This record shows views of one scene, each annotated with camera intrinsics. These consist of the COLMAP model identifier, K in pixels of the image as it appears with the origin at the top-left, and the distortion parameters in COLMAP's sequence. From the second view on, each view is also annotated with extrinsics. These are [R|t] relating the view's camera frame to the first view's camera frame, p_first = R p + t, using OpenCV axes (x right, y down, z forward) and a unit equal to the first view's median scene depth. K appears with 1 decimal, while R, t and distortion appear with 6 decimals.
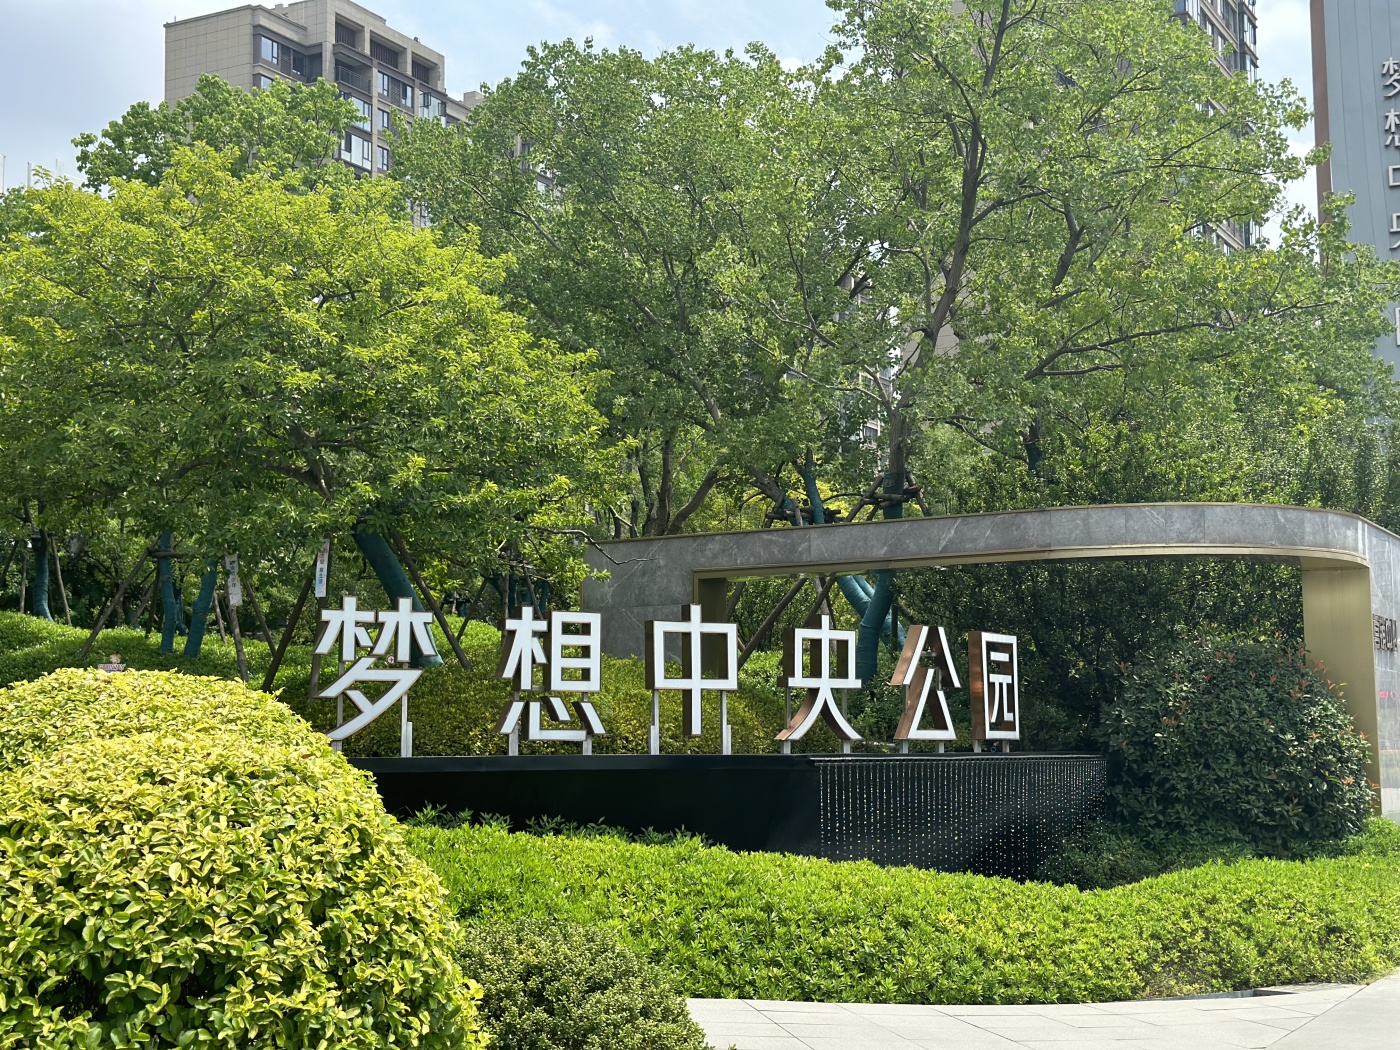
lens RADIAL K [[1936.4, 0, 700.0], [0, 1936.4, 525.0], [0, 0, 1]] dist [0.200881, 0.043689]
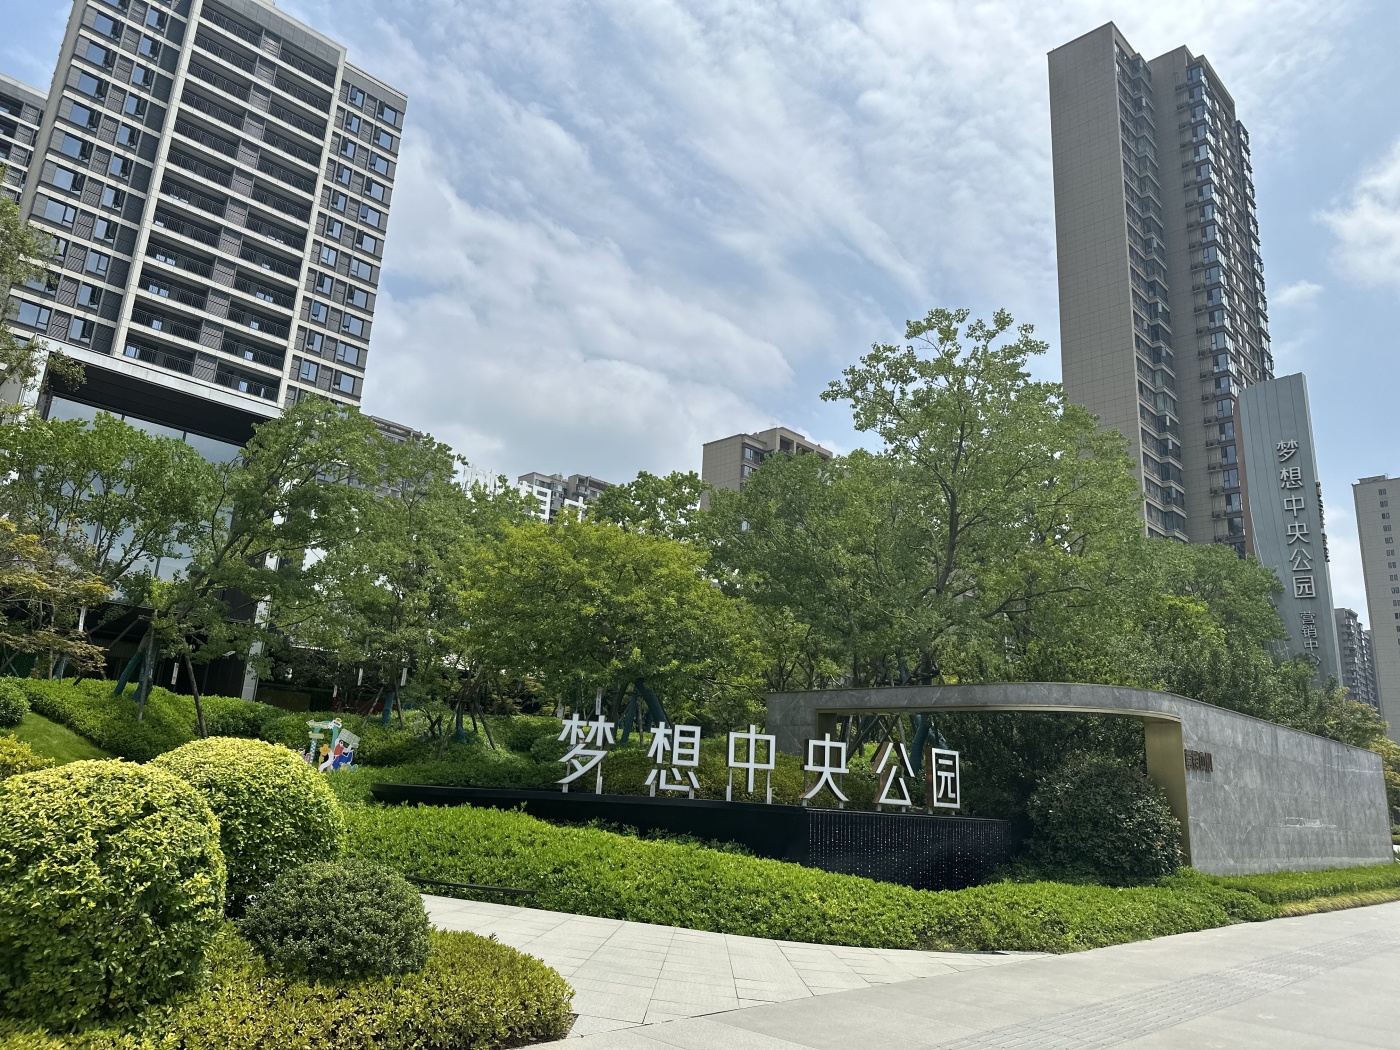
lens RADIAL K [[971.8, 0, 700.0], [0, 971.8, 525.0], [0, 0, 1]] dist [0.165434, -0.285281]
pose [[0.961692, -0.013820, -0.273782, 0.215803], [-0.029668, 0.987615, -0.154068, -0.005280], [0.272520, 0.156289, 0.949372, -0.011105]]
